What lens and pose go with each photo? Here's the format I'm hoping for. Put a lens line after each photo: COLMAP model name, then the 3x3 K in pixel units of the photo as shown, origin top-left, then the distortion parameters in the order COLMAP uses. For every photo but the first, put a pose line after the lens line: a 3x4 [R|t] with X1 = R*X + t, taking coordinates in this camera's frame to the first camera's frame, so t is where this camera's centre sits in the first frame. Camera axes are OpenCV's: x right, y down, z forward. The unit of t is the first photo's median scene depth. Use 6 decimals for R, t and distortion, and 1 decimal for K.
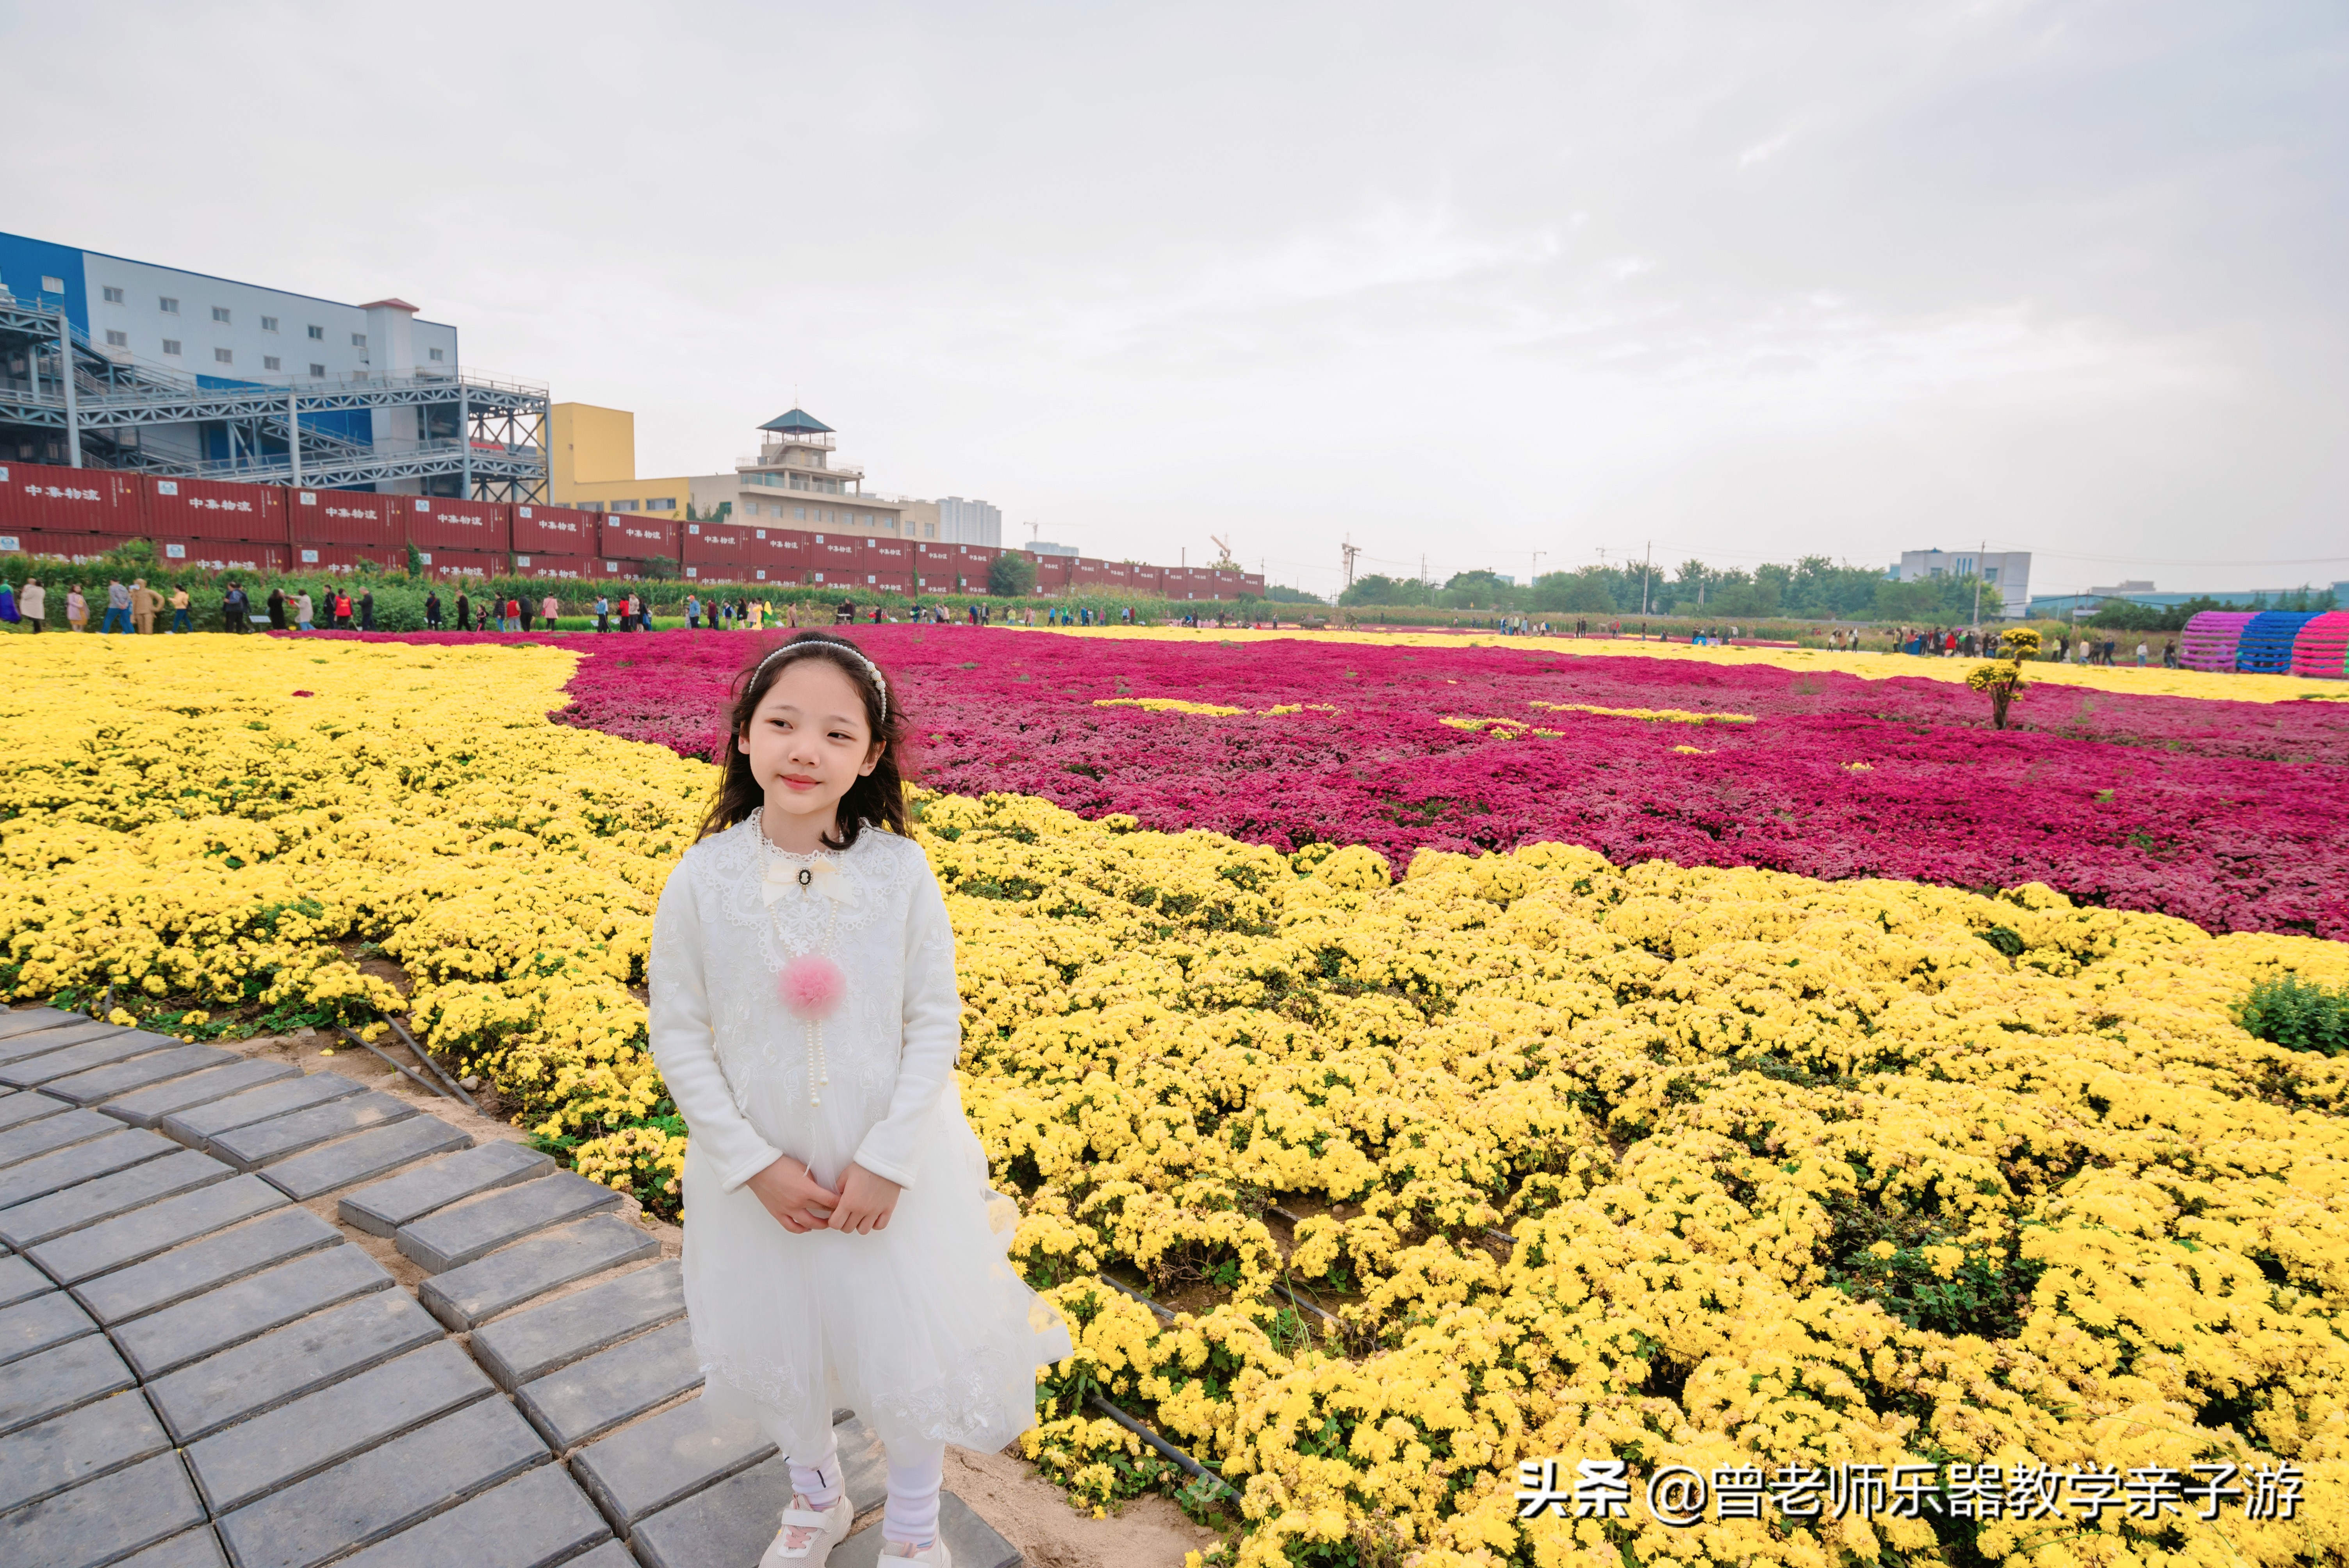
lens RADIAL K [[1236.2, 0, 1174.5], [0, 1236.2, 784.0], [0, 0, 1]] dist [-0.073836, 0.022241]
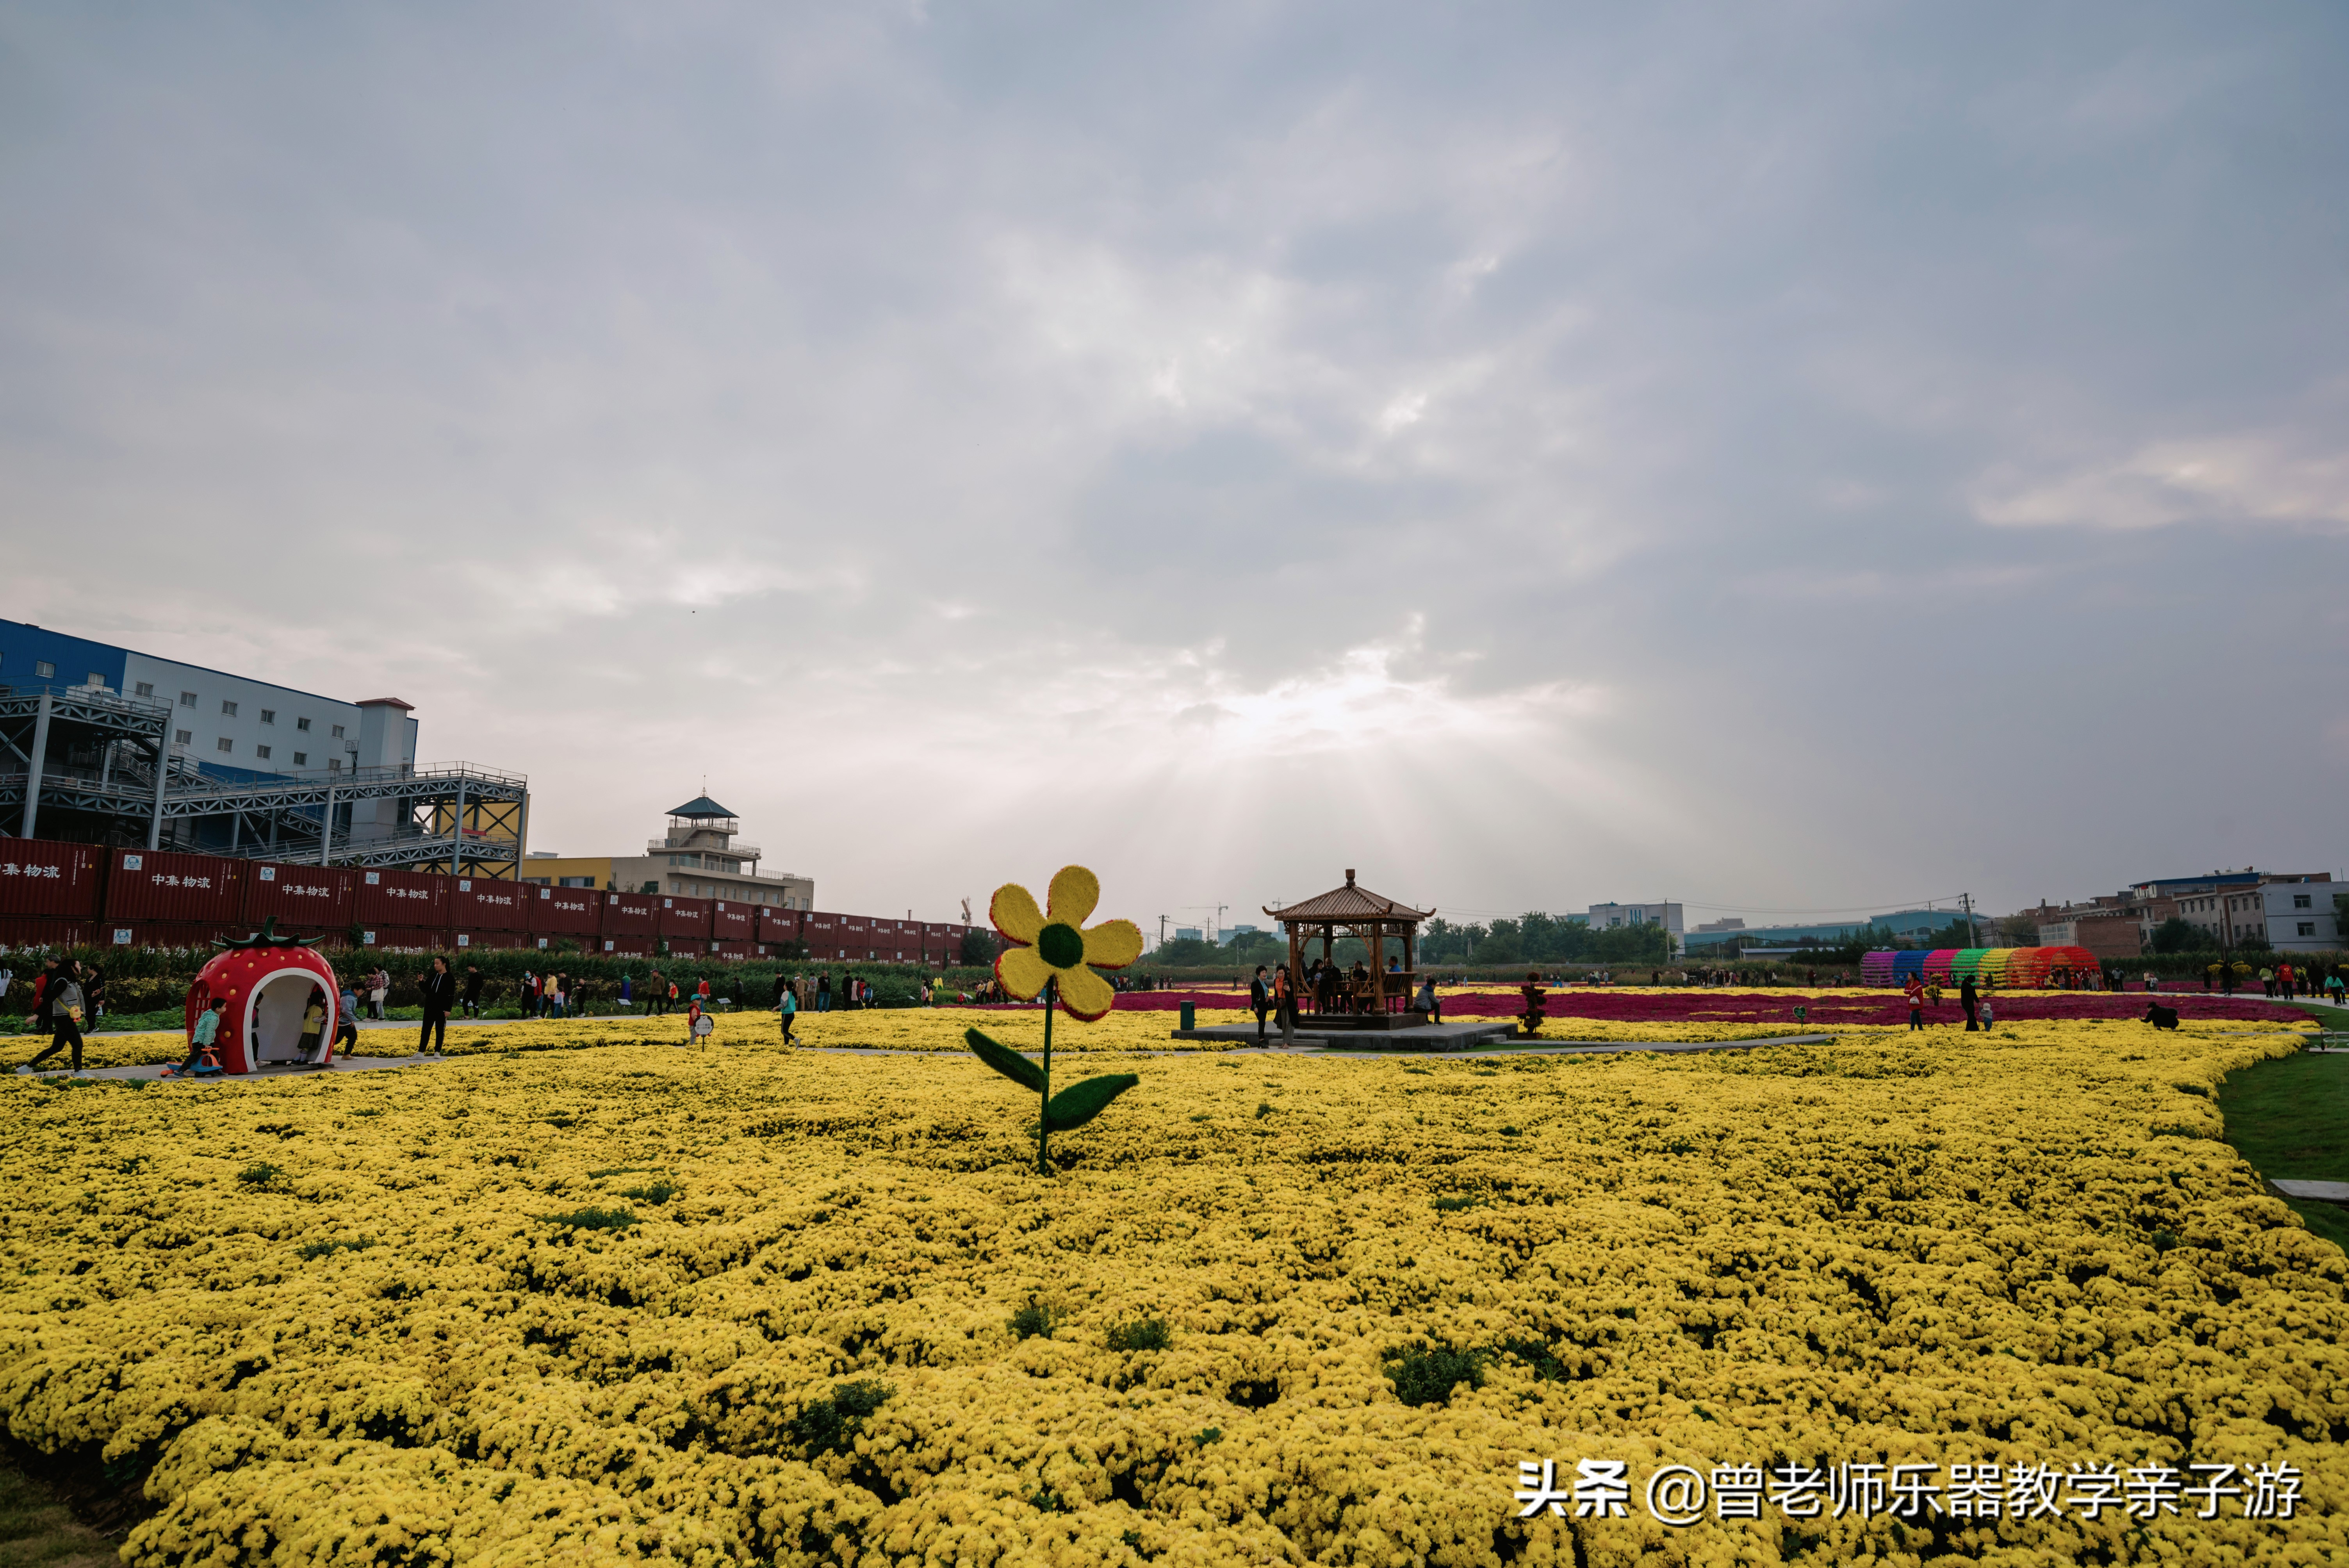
lens RADIAL K [[1236.2, 0, 1174.5], [0, 1236.2, 784.0], [0, 0, 1]] dist [-0.073836, 0.022241]
pose [[0.959802, 0.013373, 0.280358, -0.225972], [0.065399, 0.960715, -0.269720, 0.011186], [-0.272951, 0.277213, 0.921222, -0.160412]]
